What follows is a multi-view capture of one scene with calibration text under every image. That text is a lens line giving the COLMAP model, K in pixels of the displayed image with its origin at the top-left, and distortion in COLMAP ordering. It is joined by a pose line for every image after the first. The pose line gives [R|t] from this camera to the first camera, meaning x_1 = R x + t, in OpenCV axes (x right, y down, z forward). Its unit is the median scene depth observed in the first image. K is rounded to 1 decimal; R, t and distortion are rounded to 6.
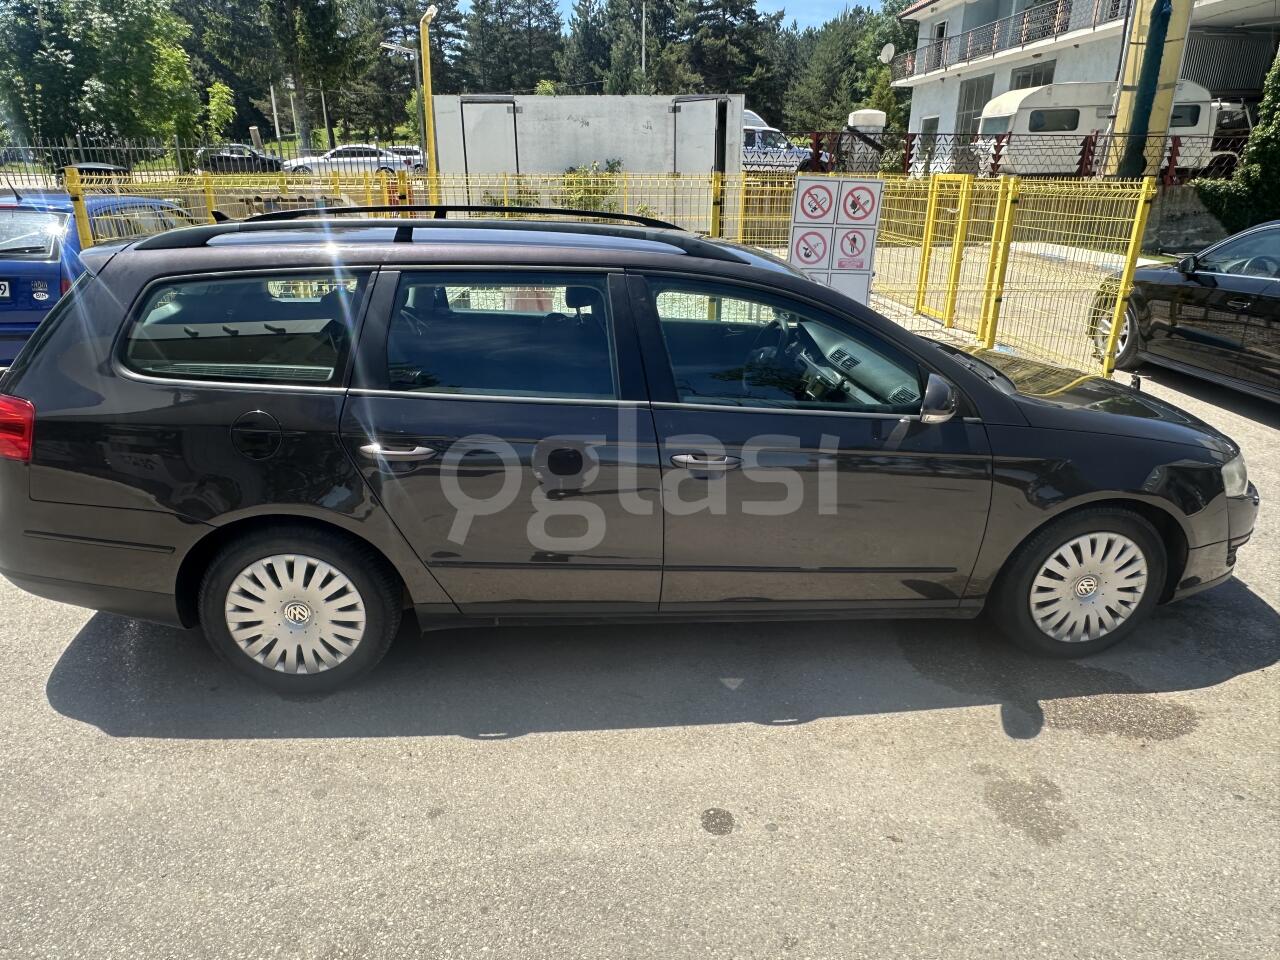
lens RADIAL K [[810.3, 0, 640.0], [0, 810.3, 480.0], [0, 0, 1]] dist [-0.008598, 0.001141]
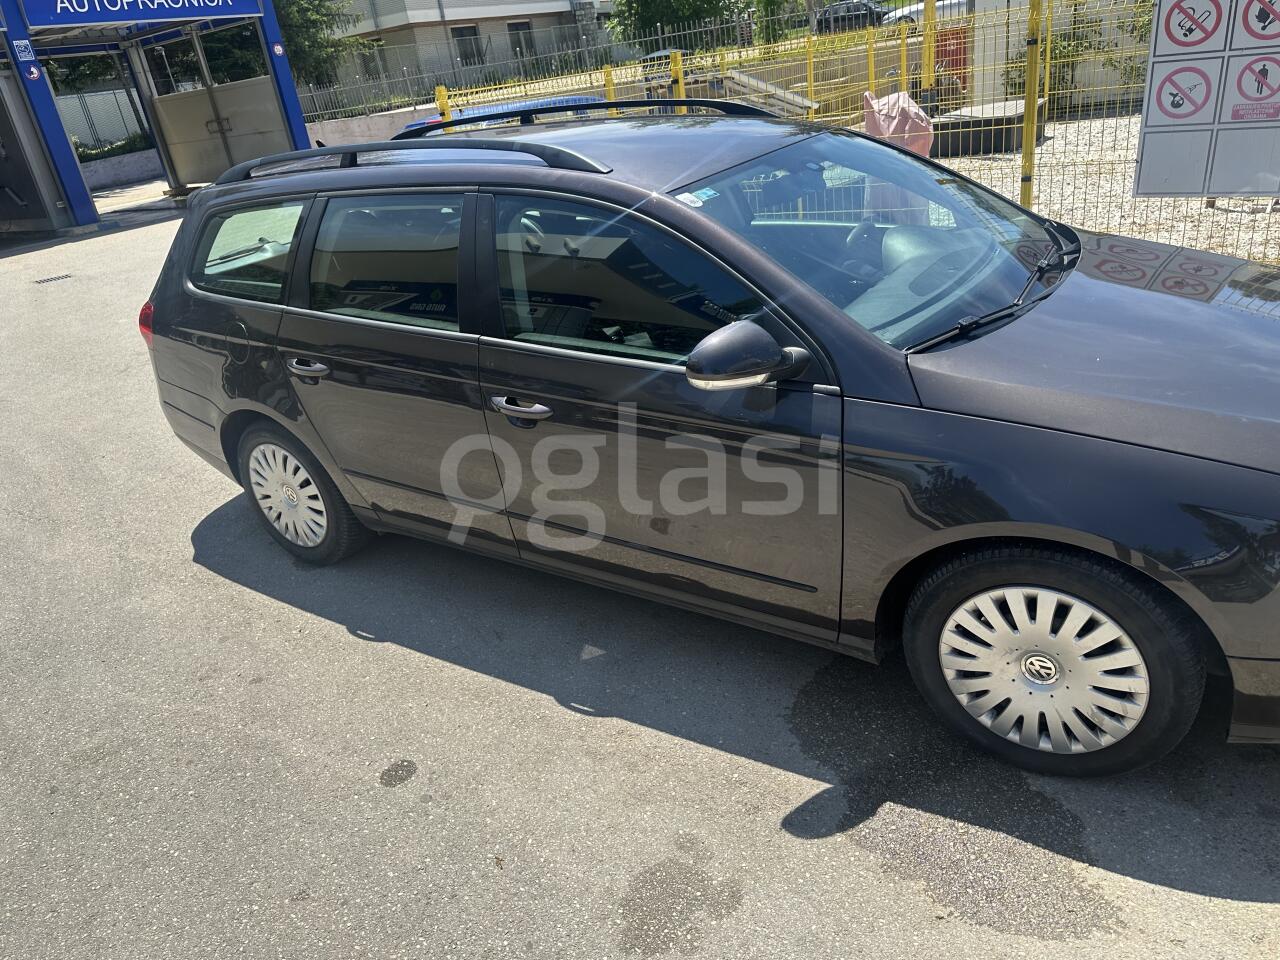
lens RADIAL K [[879.1, 0, 640.0], [0, 879.1, 480.0], [0, 0, 1]] dist [0.023515, -0.030808]
pose [[0.782643, 0.161693, -0.601104, 0.702222], [-0.086558, 0.984561, 0.152141, -0.091723], [0.616423, -0.067041, 0.784556, 0.276644]]
